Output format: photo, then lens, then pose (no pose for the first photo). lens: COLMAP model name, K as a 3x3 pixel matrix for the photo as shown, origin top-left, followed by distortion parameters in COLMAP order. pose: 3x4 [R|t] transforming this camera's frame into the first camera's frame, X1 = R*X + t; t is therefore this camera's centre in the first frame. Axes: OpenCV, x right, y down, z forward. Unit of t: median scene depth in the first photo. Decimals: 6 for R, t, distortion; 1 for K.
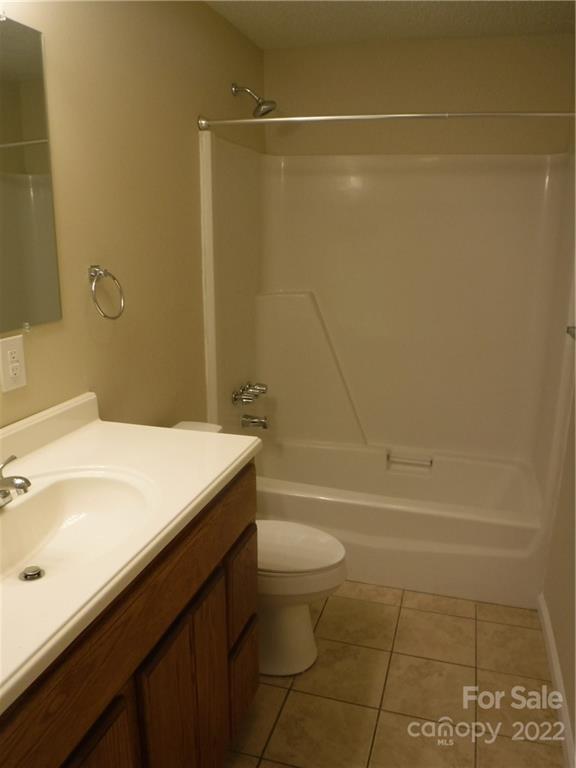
lens RADIAL K [[633.4, 0, 271.1], [0, 633.4, 381.7], [0, 0, 1]] dist [-0.124009, 0.059458]
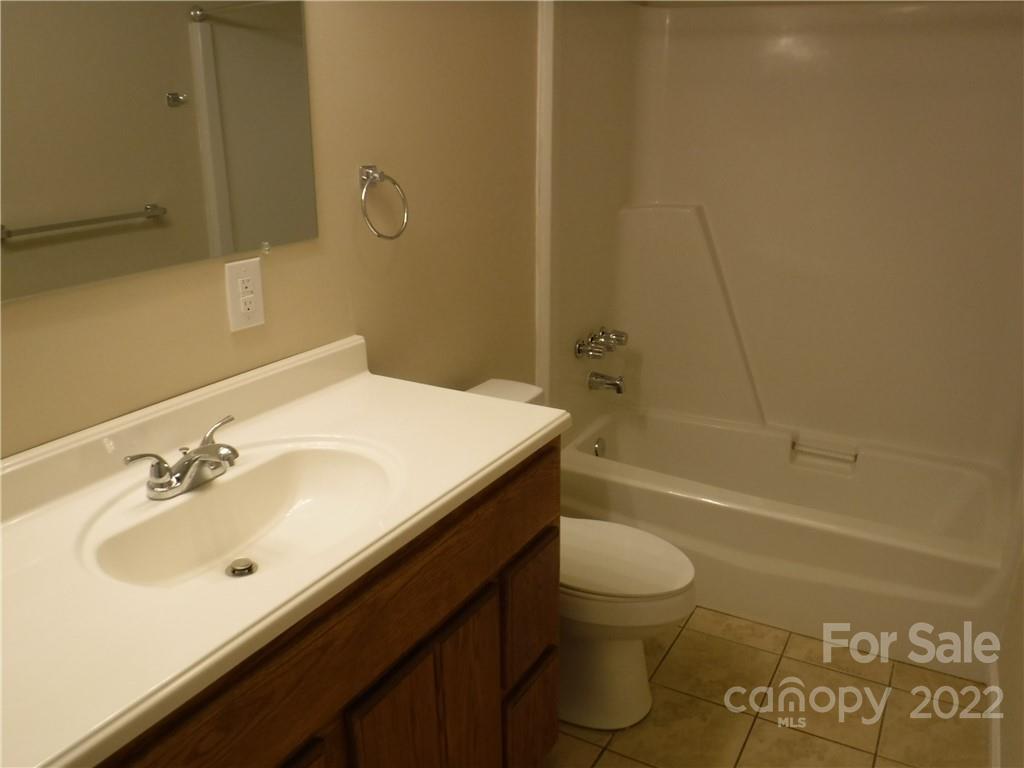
lens RADIAL K [[844.6, 0, 507.8], [0, 844.6, 395.5], [0, 0, 1]] dist [-0.124009, 0.059458]
pose [[0.976816, 0.066543, -0.203474, 0.097357], [-0.047641, 0.994200, 0.096424, -0.017029], [0.208710, -0.084495, 0.974321, 0.041932]]
